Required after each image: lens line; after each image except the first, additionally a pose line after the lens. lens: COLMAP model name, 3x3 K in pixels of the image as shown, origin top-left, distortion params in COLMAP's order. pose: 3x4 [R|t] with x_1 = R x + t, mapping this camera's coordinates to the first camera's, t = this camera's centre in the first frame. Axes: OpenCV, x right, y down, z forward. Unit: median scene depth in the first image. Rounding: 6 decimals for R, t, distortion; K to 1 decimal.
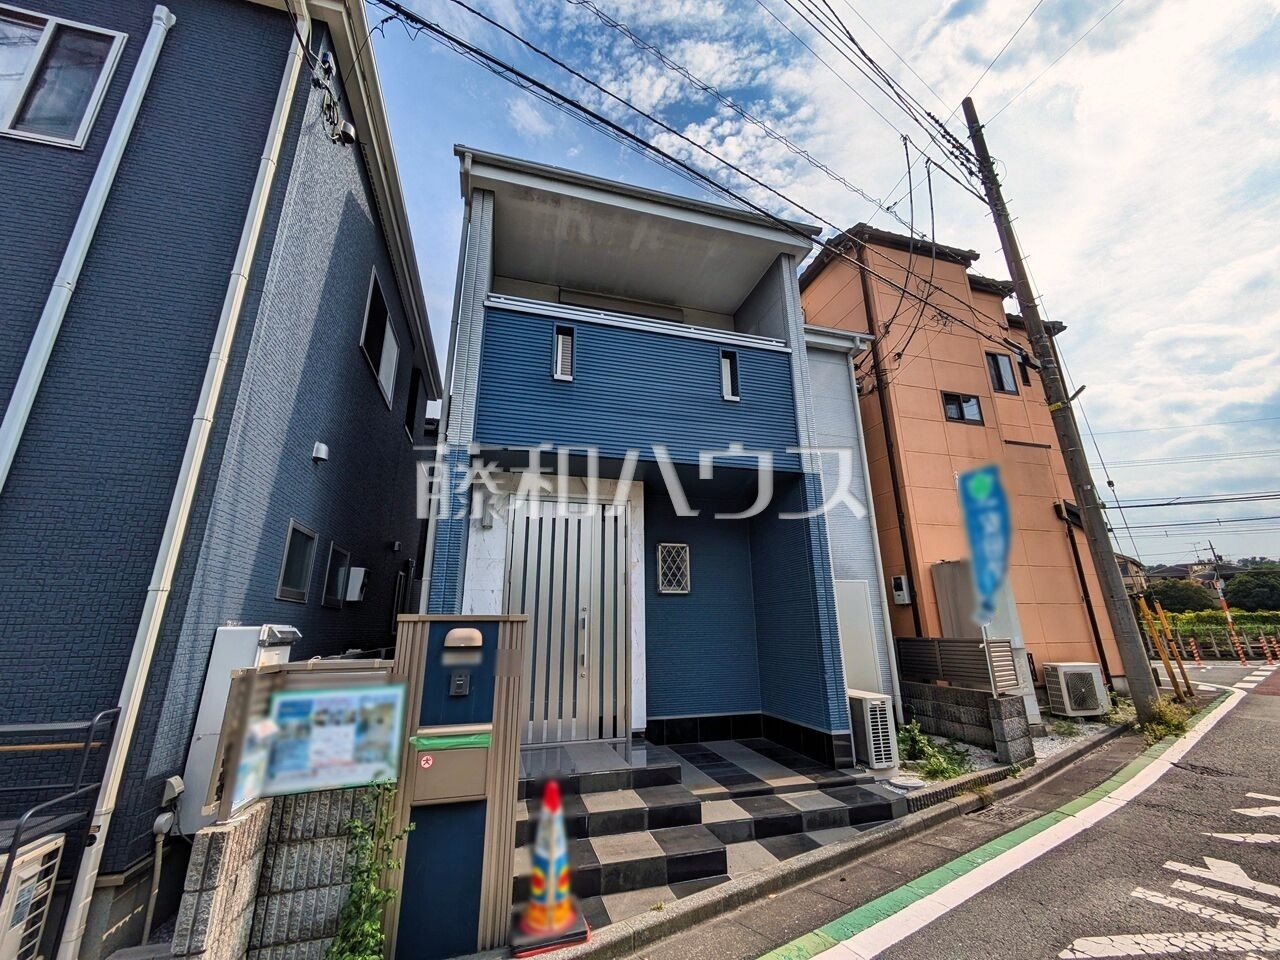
lens RADIAL K [[508.1, 0, 644.7], [0, 508.1, 478.5], [0, 0, 1]] dist [-0.001515, 0.001868]
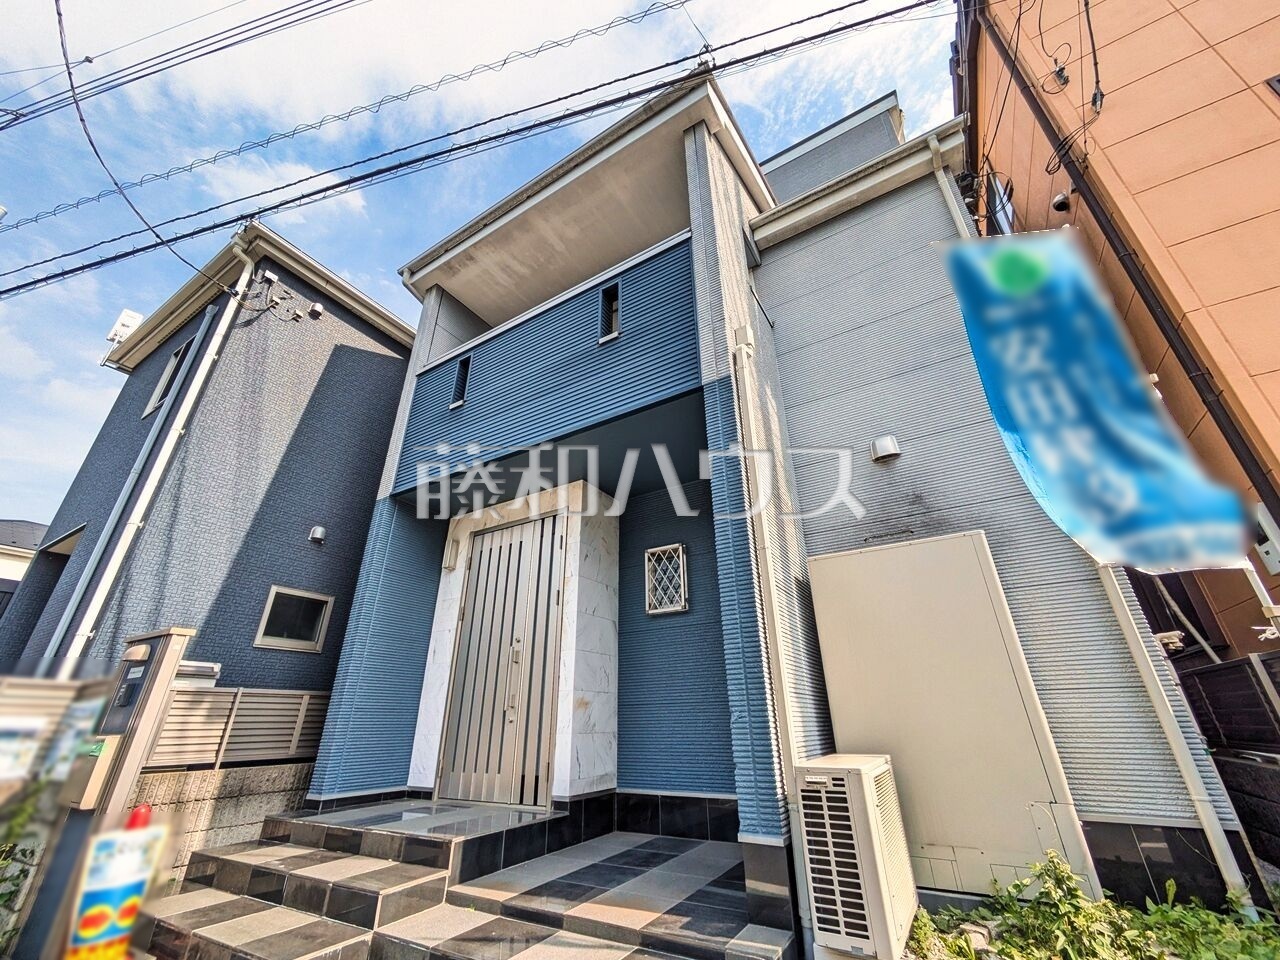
lens RADIAL K [[508.1, 0, 643.5], [0, 508.1, 478.4], [0, 0, 1]] dist [-0.001515, 0.001868]
pose [[0.678235, -0.318687, -0.662145, 0.745203], [0.214885, 0.947693, -0.236012, 0.267935], [0.702724, 0.017787, 0.711240, 0.581330]]
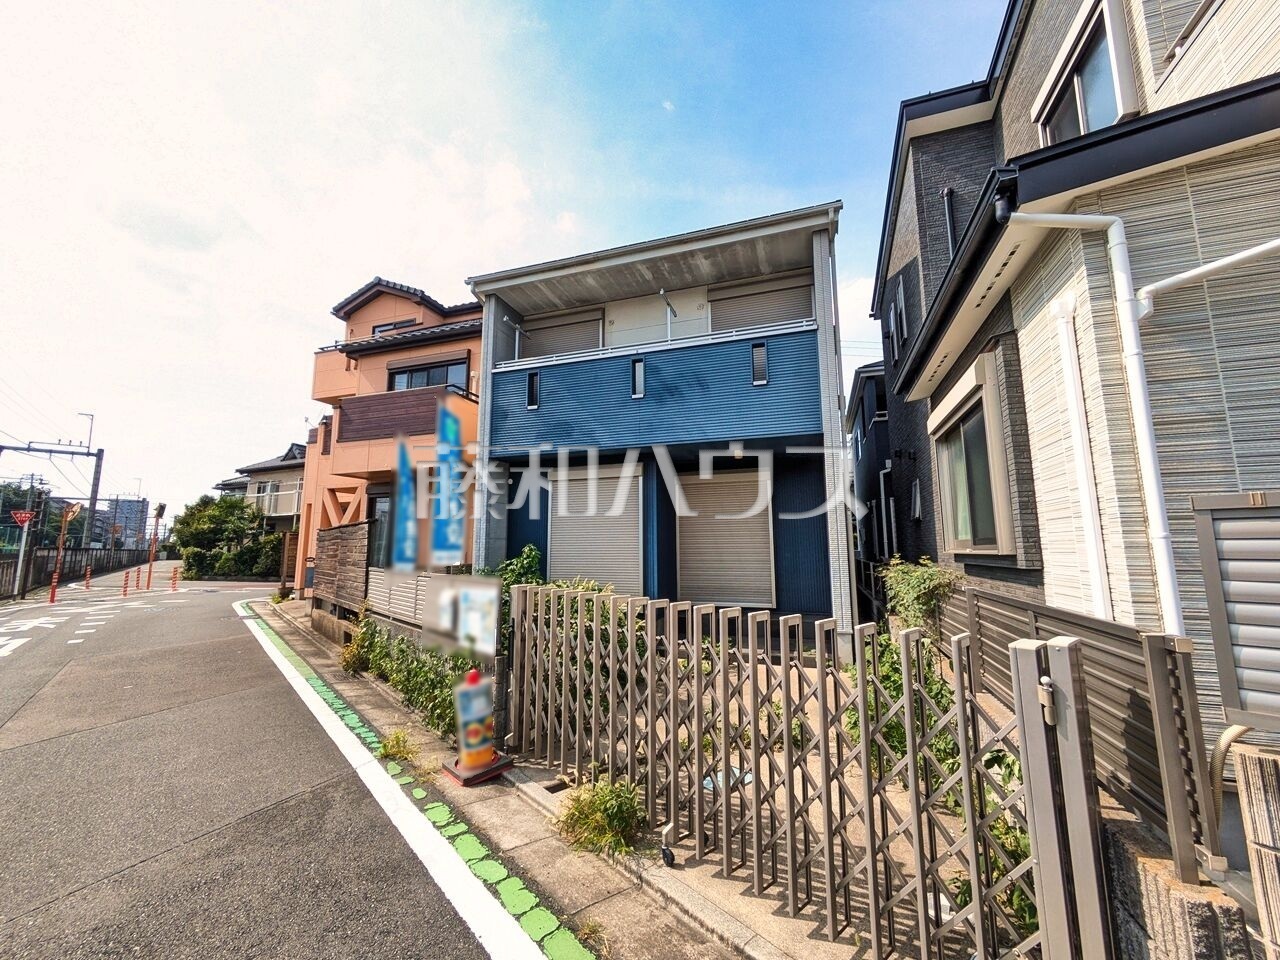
lens RADIAL K [[508.1, 0, 645.7], [0, 508.1, 478.2], [0, 0, 1]] dist [-0.001515, 0.001868]
pose [[0.831741, -0.082781, -0.548957, 0.709539], [0.146362, 0.986534, 0.072991, -0.065750], [0.535523, -0.141057, 0.832657, -0.278137]]
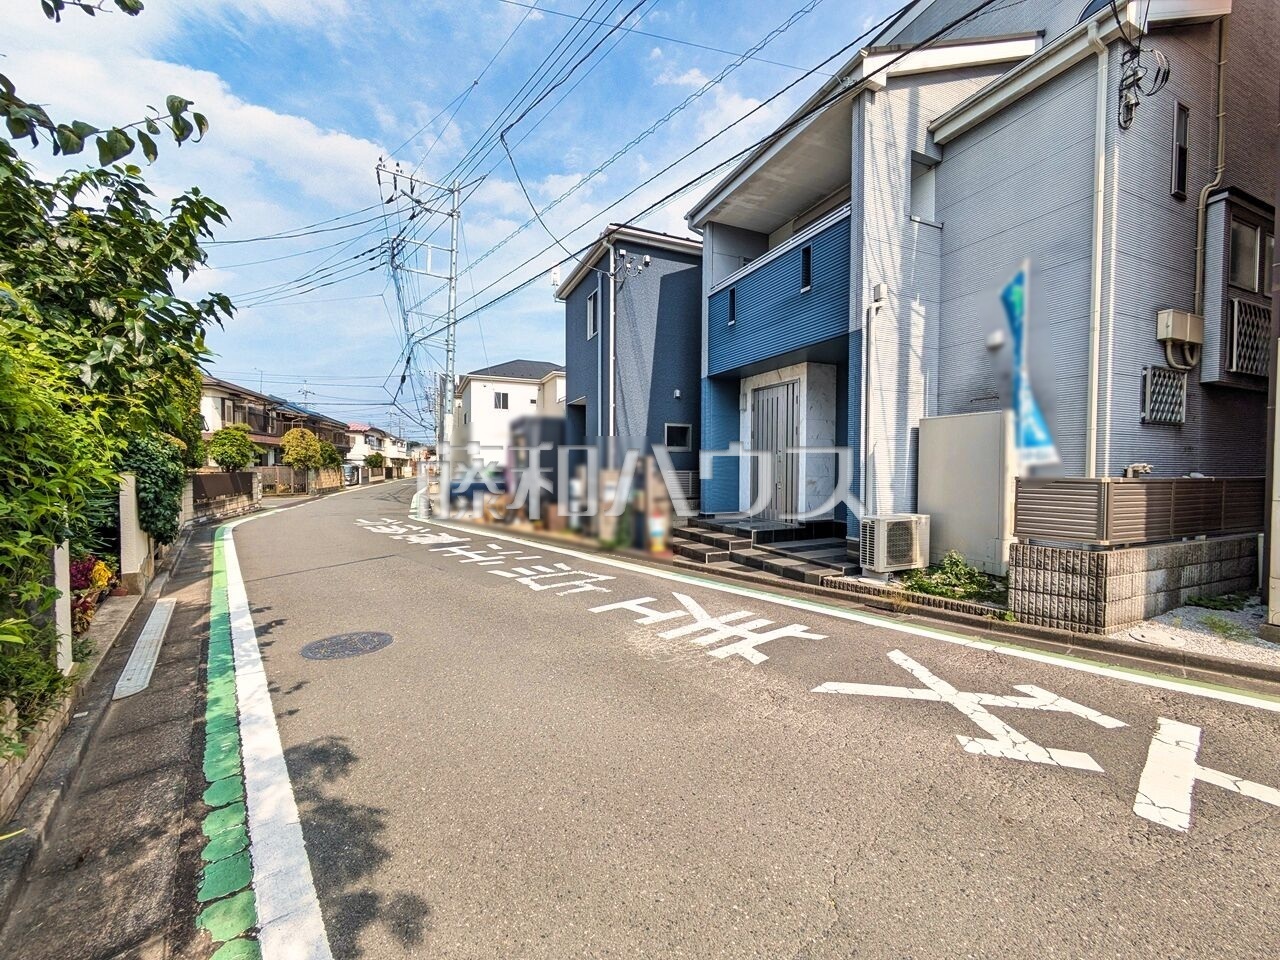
lens RADIAL K [[508.1, 0, 646.4], [0, 508.1, 477.6], [0, 0, 1]] dist [-0.001515, 0.001868]
pose [[0.137785, 0.033667, -0.989890, 1.622040], [0.275505, 0.958677, 0.070953, 0.109998], [0.951374, -0.282496, 0.122816, 0.381045]]
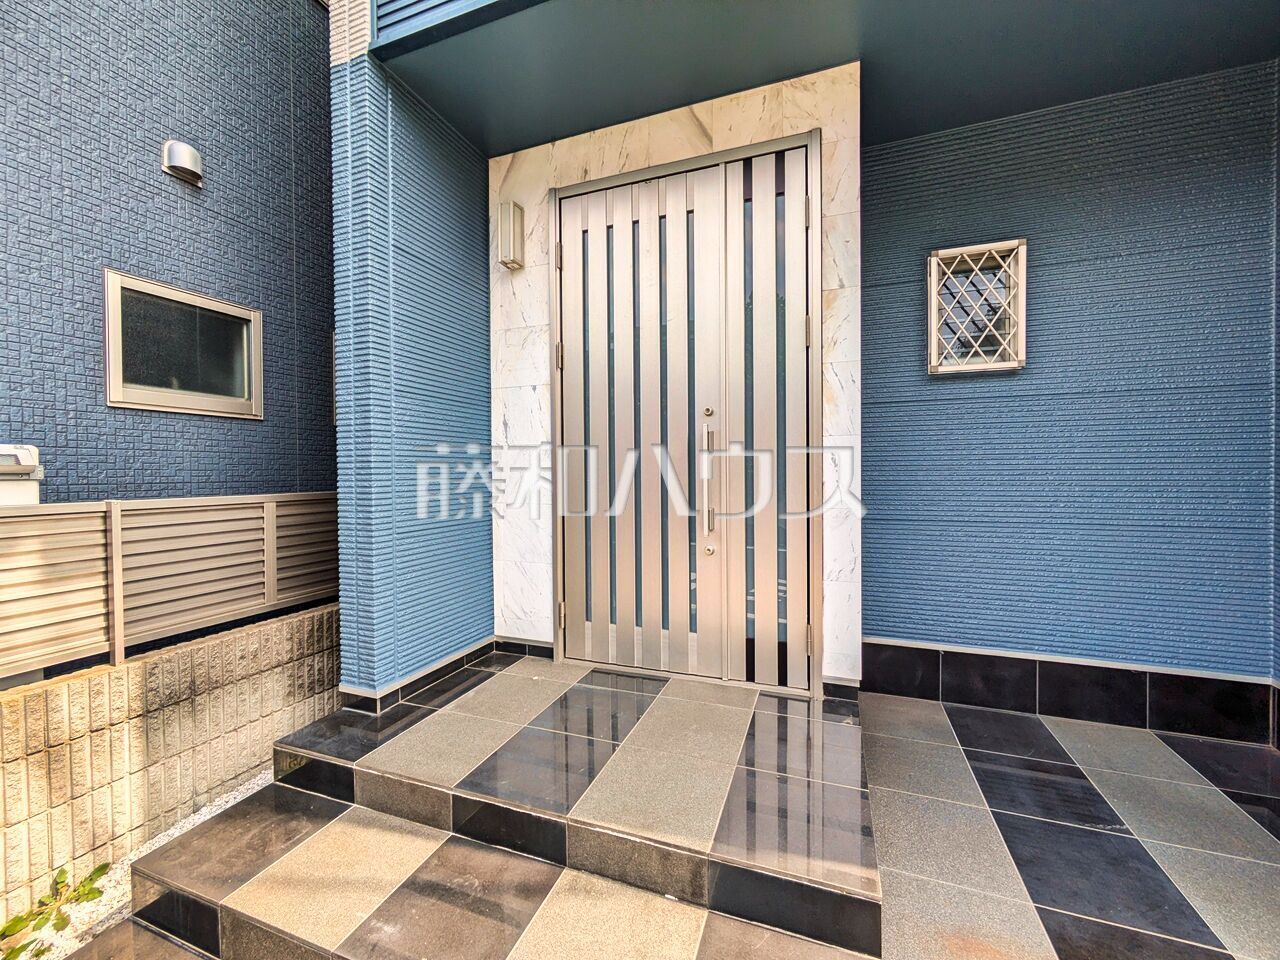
lens RADIAL K [[508.1, 0, 644.8], [0, 508.1, 477.5], [0, 0, 1]] dist [-0.001515, 0.001868]
pose [[0.804739, 0.013493, -0.593475, 0.111916], [0.167116, 0.954159, 0.248299, 0.208998], [0.569620, -0.298995, 0.765595, 0.664762]]
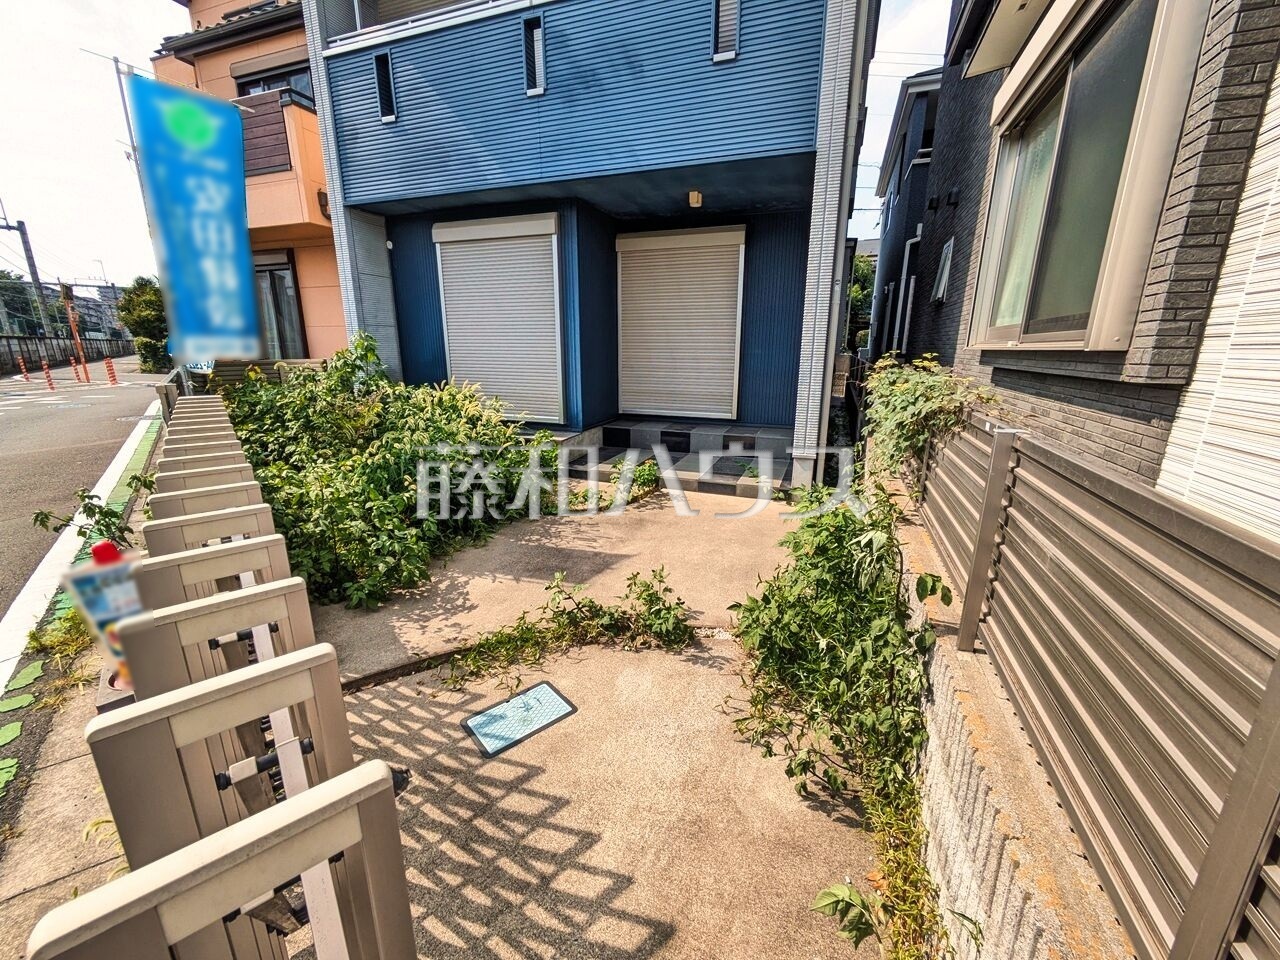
lens RADIAL K [[508.1, 0, 644.8], [0, 508.1, 478.1], [0, 0, 1]] dist [-0.001515, 0.001868]
pose [[0.817079, 0.147788, -0.557262, 0.684057], [0.141372, 0.885715, 0.442180, 0.055288], [0.558924, -0.440077, 0.702806, 0.150275]]
